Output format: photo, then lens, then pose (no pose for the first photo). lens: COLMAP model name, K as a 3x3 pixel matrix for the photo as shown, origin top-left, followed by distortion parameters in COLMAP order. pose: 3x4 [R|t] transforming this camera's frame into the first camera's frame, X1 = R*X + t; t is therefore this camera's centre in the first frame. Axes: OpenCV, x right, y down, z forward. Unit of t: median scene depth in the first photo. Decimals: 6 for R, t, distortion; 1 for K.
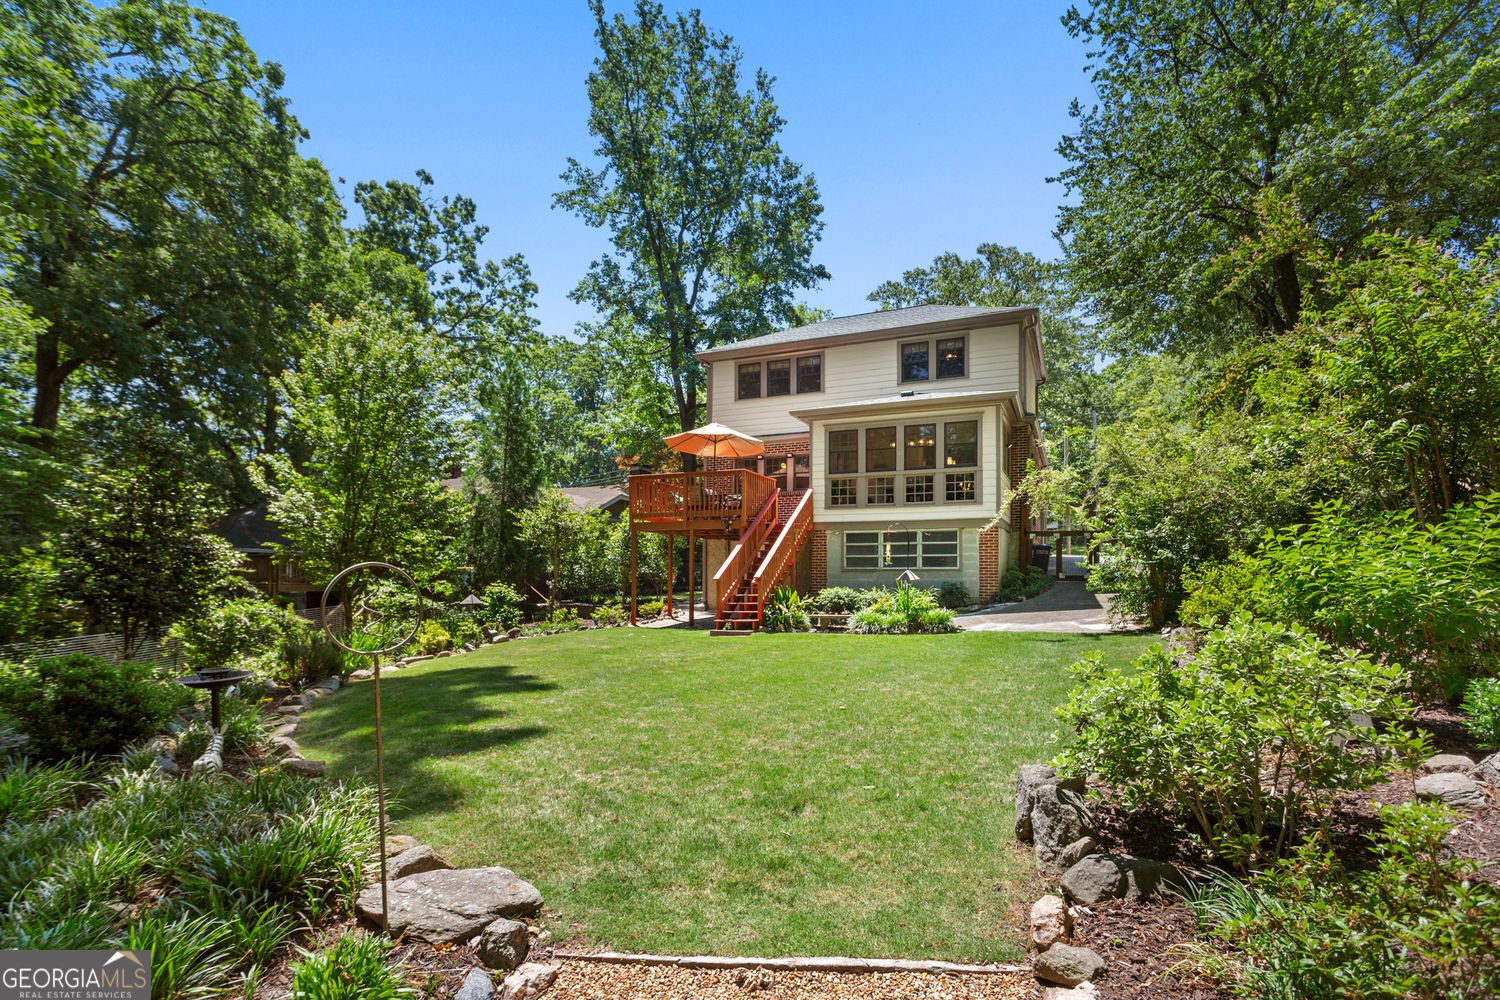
lens RADIAL K [[709.5, 0, 746.7], [0, 709.5, 517.6], [0, 0, 1]] dist [-0.003045, 0.000132]
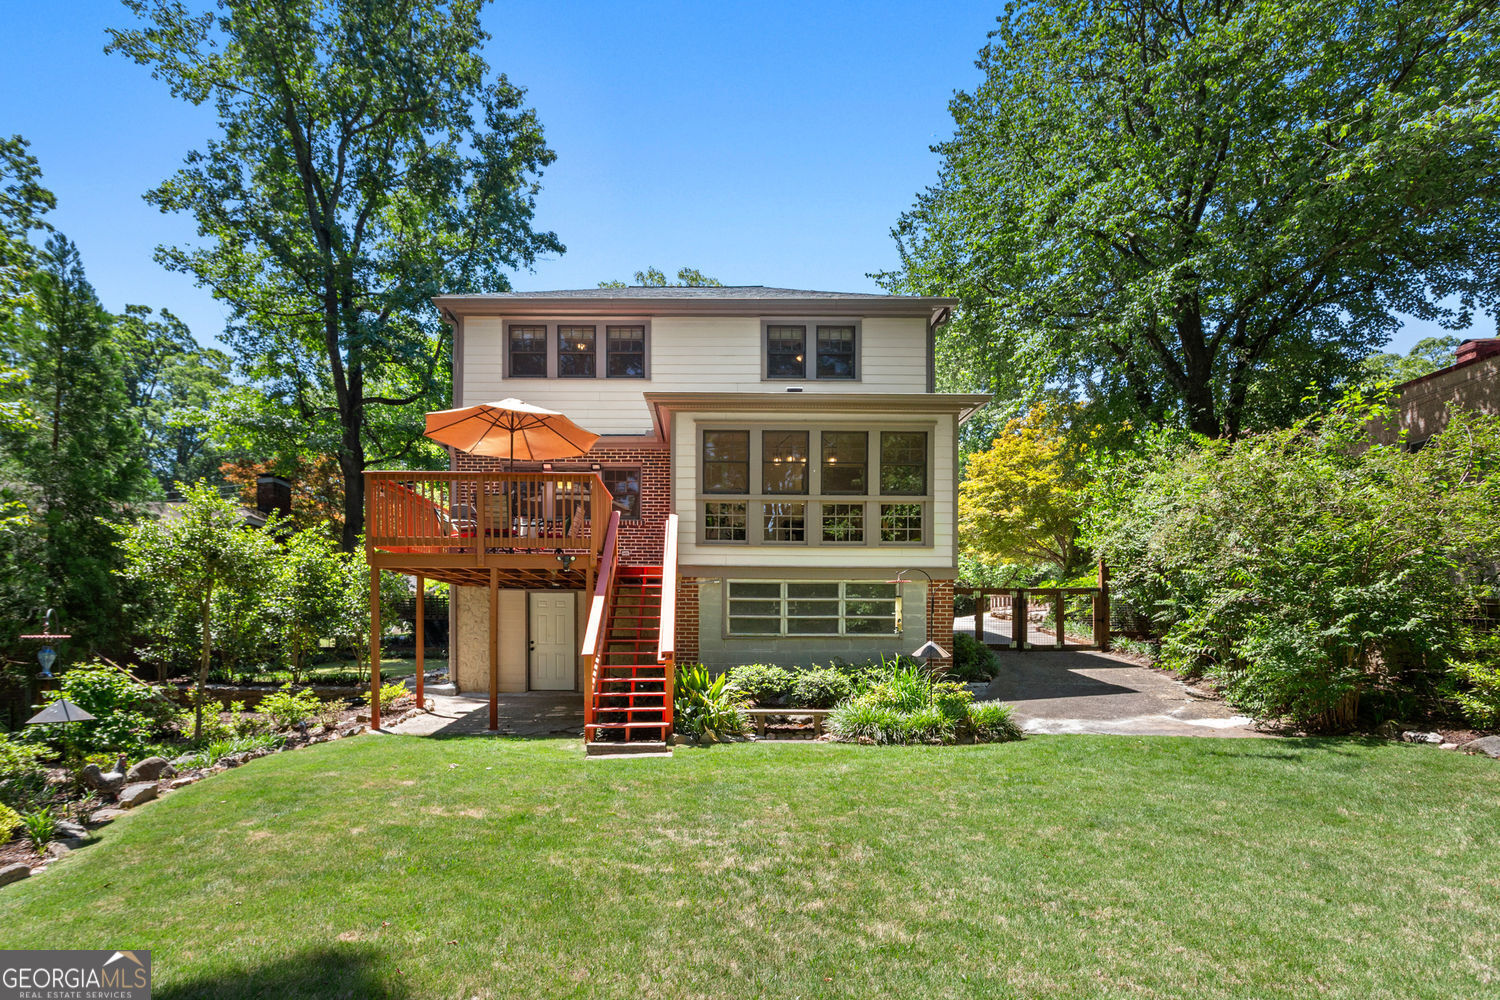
lens RADIAL K [[793.0, 0, 748.9], [0, 793.0, 616.9], [0, 0, 1]] dist [-0.001870, 0.001386]
pose [[0.905158, 0.010760, 0.424940, -0.109146], [-0.036384, 0.997972, 0.052229, 0.009332], [-0.423516, -0.062736, 0.903714, 0.197982]]
